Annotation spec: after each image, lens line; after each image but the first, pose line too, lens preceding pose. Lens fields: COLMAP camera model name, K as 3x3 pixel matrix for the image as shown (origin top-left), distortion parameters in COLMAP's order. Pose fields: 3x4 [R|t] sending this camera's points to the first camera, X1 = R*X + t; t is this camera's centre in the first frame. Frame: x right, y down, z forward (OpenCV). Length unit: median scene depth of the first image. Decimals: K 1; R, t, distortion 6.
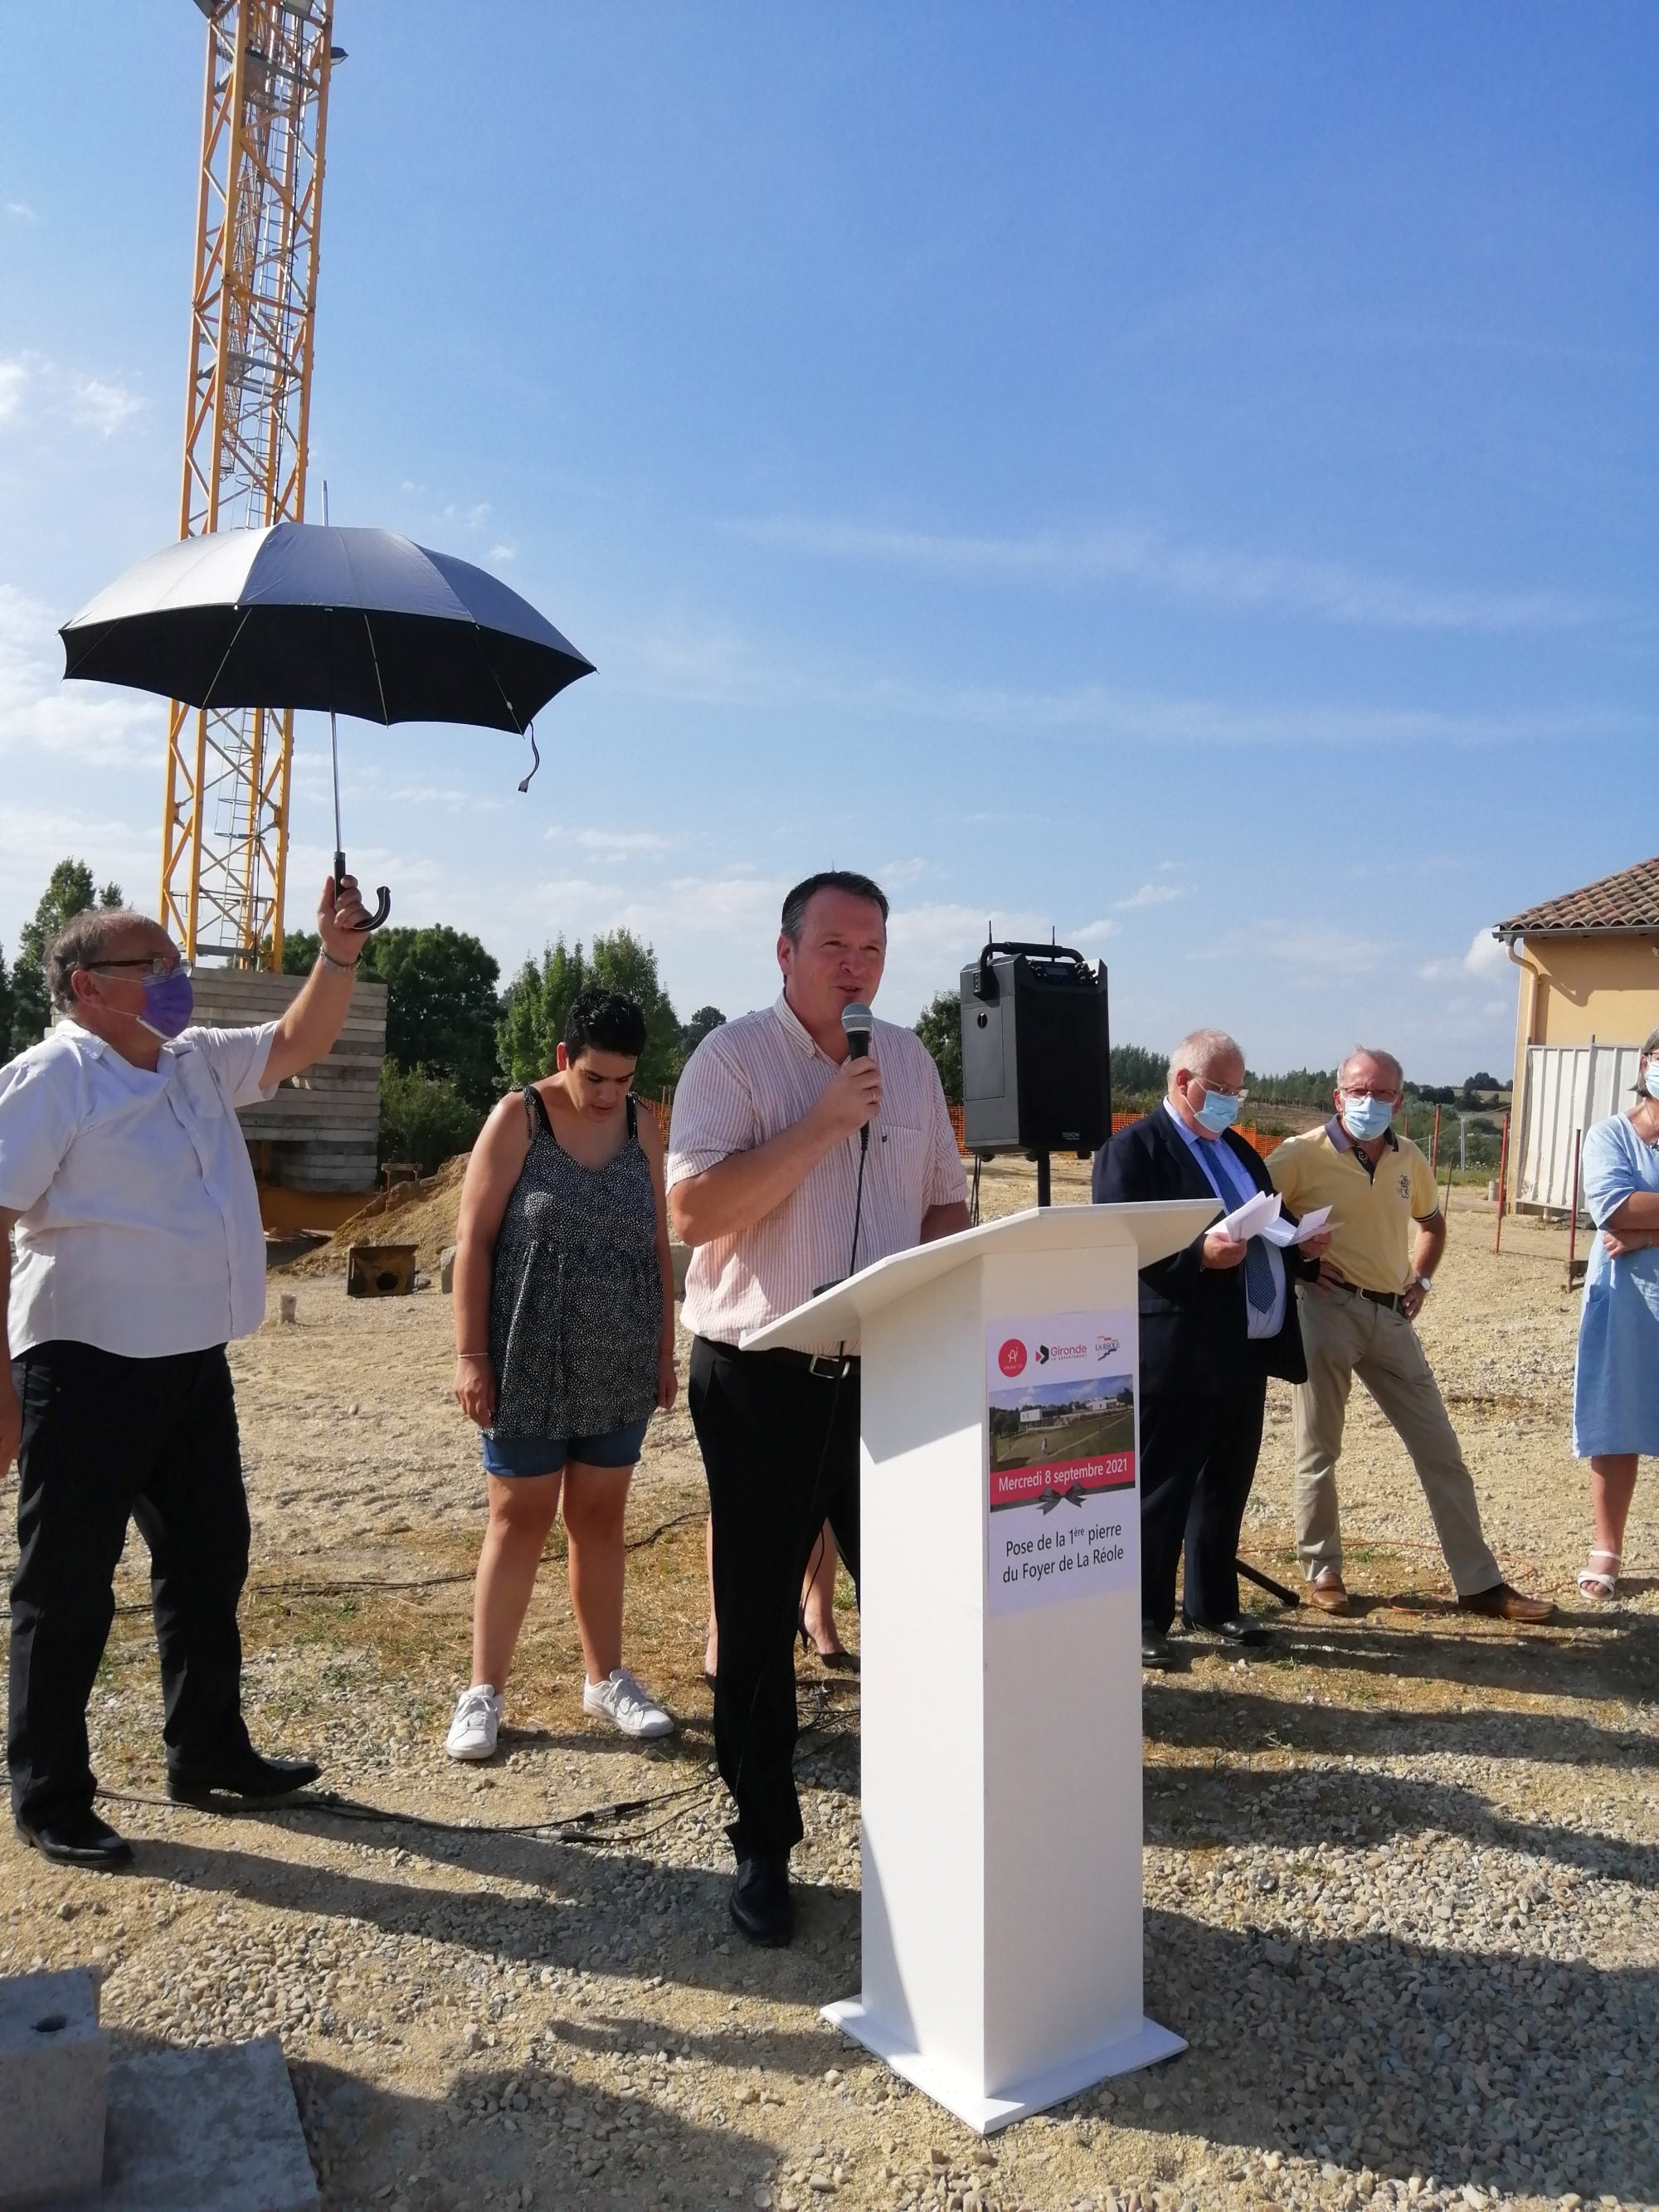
lens RADIAL K [[1779.0, 0, 827.8], [0, 1779.0, 1092.2], [0, 0, 1]] dist [0.115227, -0.257746]
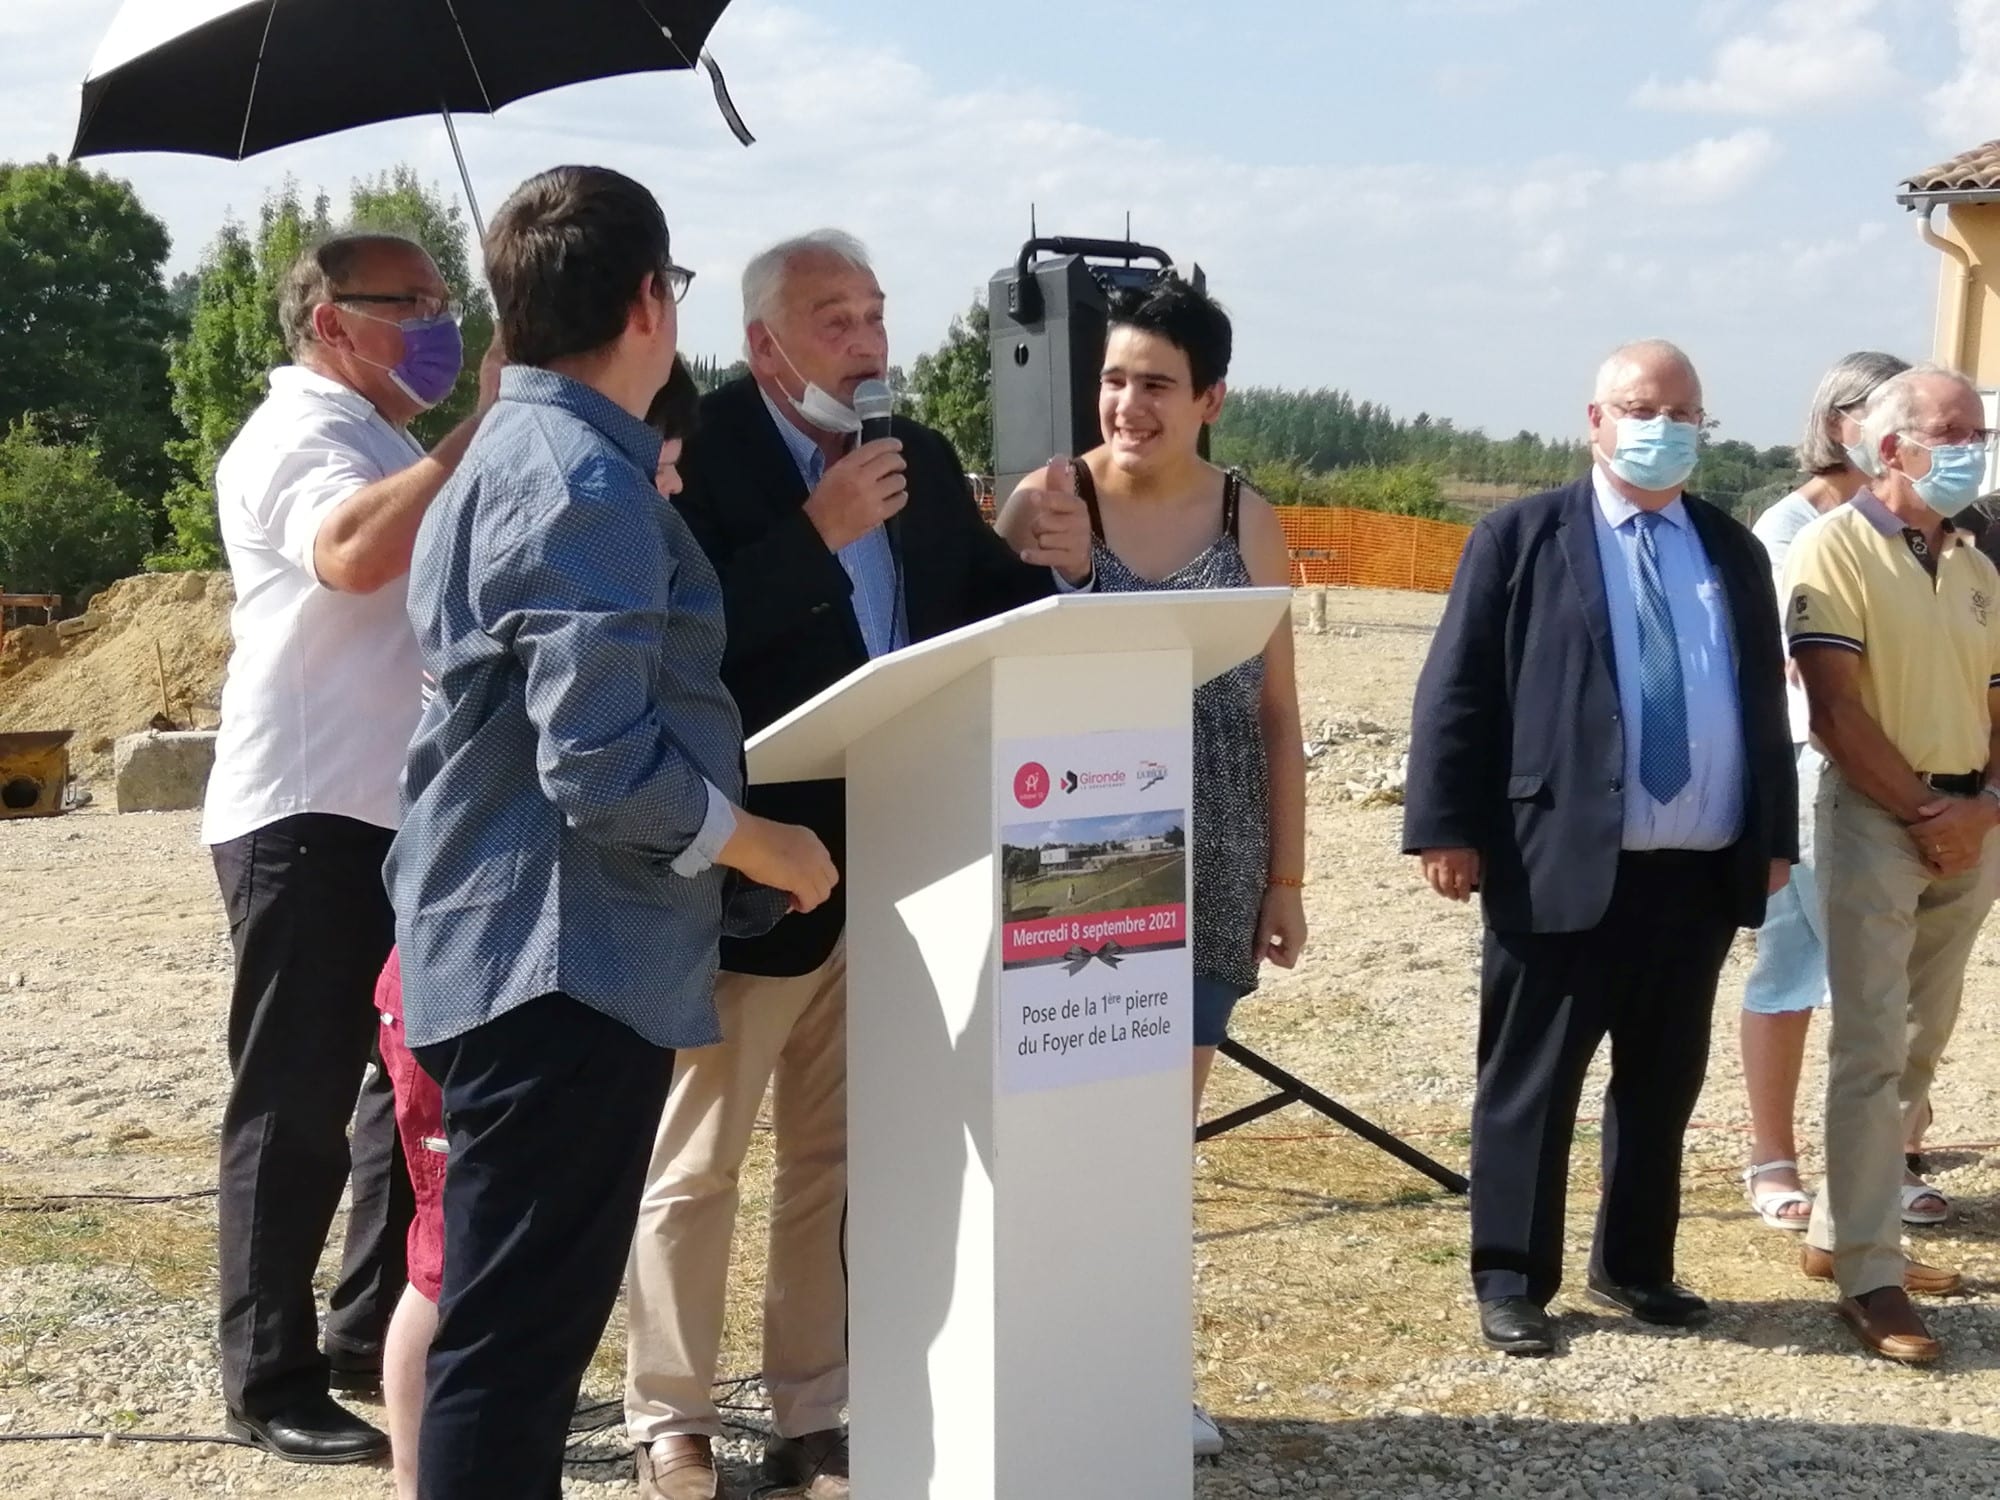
lens RADIAL K [[3217.9, 0, 1048.8], [0, 3217.9, 774.6], [0, 0, 1]] dist [0.109877, -0.231421]
pose [[0.996524, -0.007534, 0.082968, -0.004711], [-0.000274, 0.995601, 0.093698, 0.003493], [-0.083309, -0.093395, 0.992138, -0.211068]]
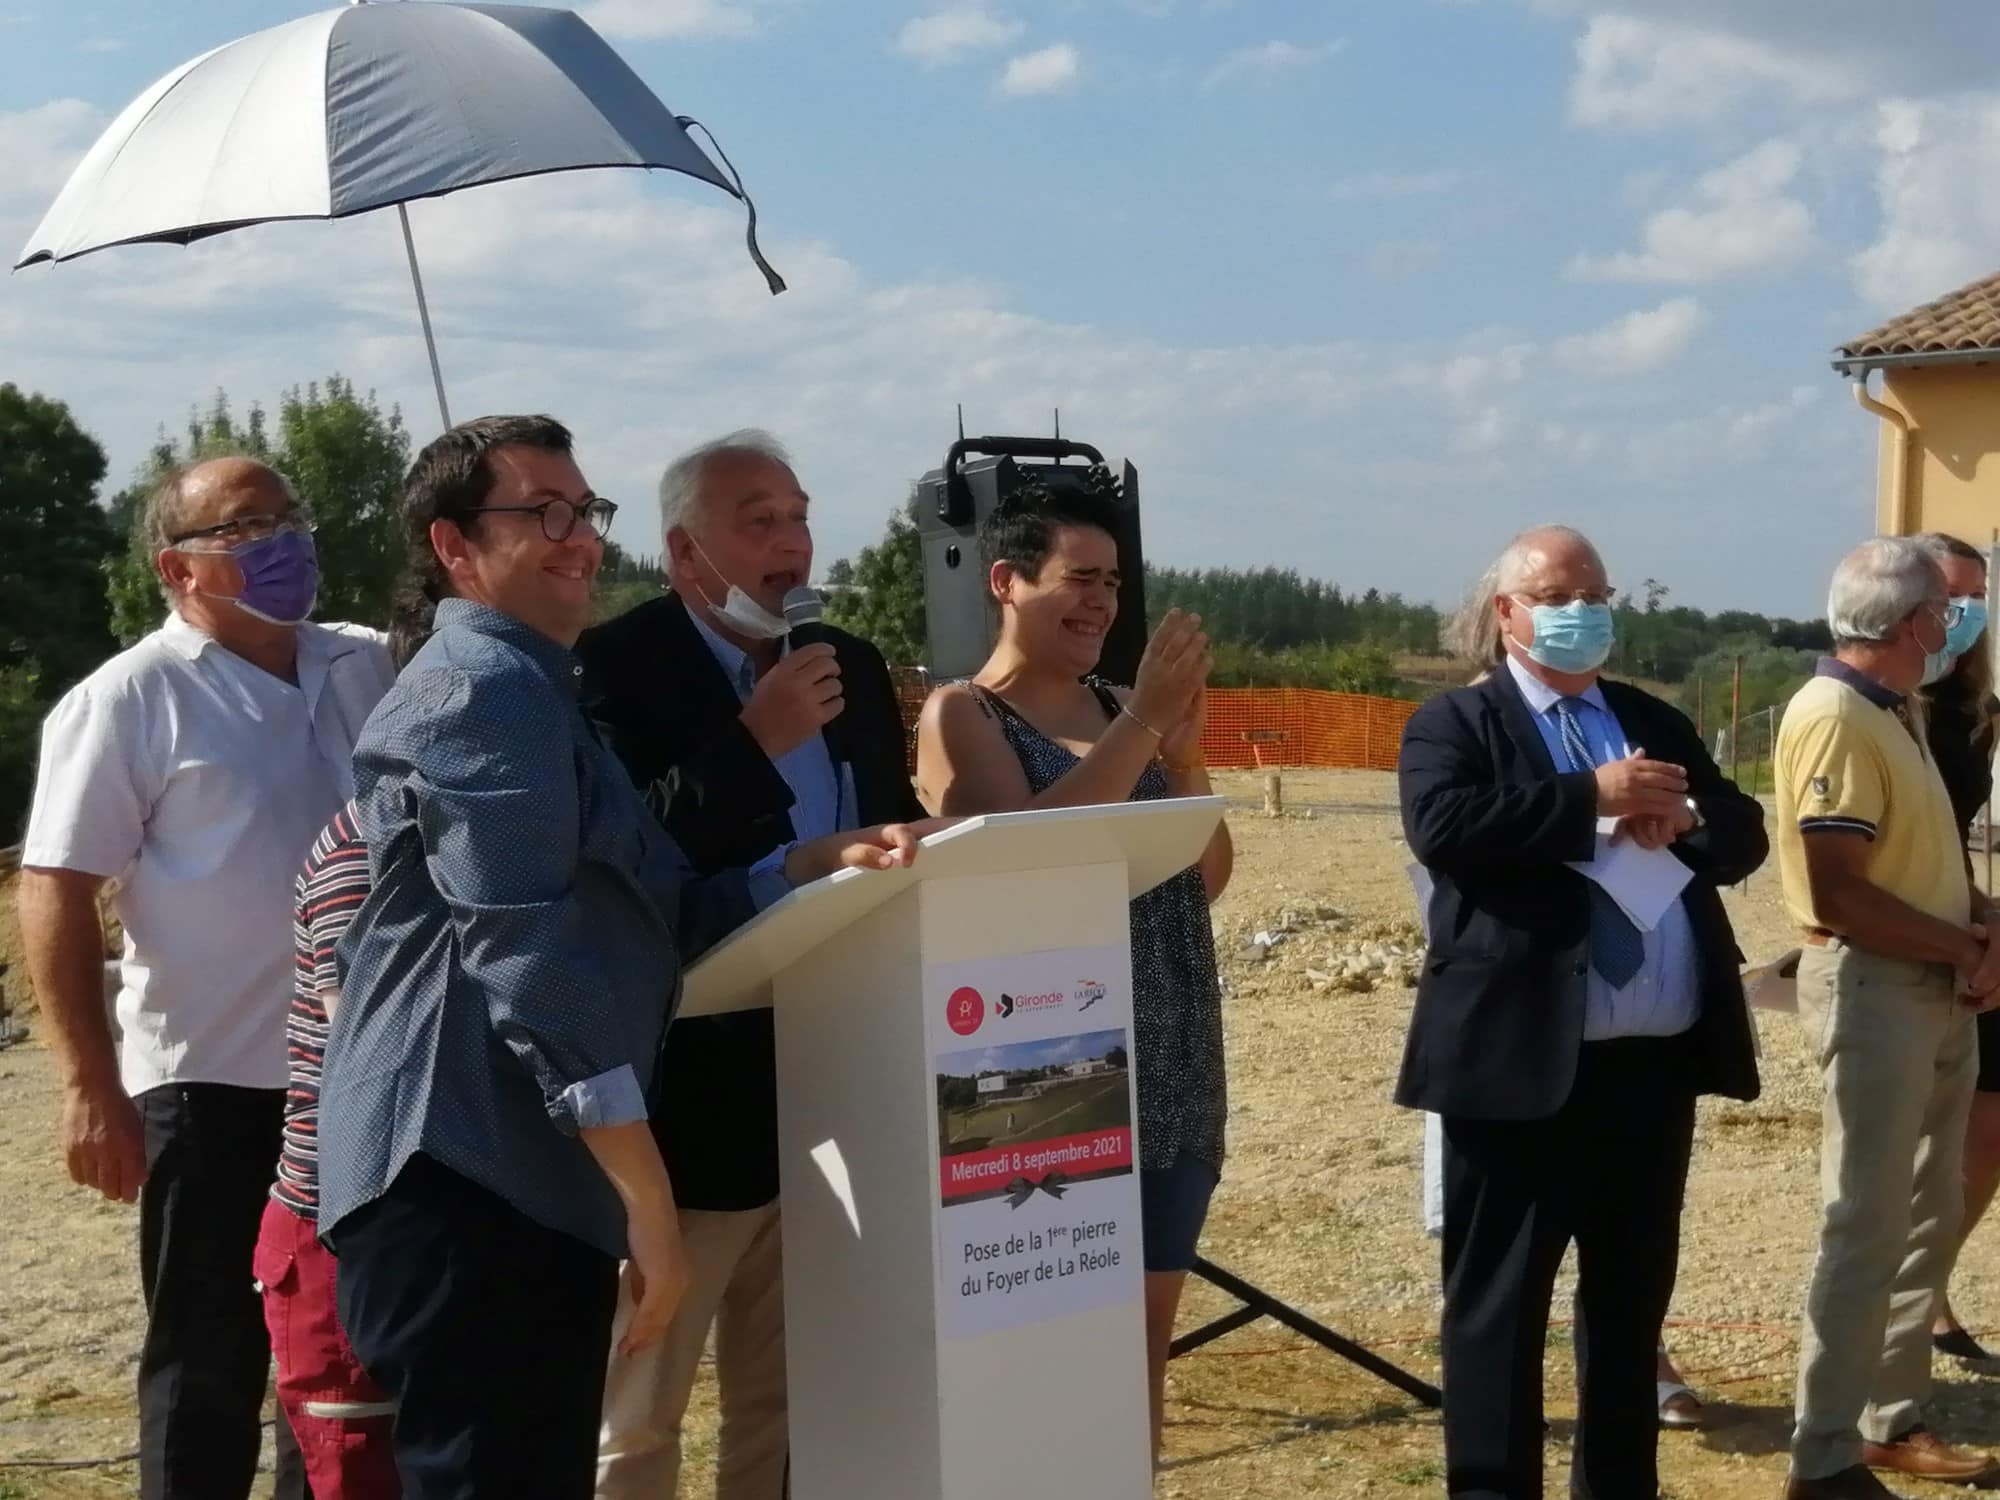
lens RADIAL K [[3238.4, 0, 1095.6], [0, 3238.4, 753.7], [0, 0, 1]] dist [0.184448, -0.846849]
pose [[0.993136, -0.039532, 0.110084, 0.003999], [0.036318, 0.998858, 0.031047, -0.002426], [-0.111186, -0.026836, 0.993437, -0.192454]]
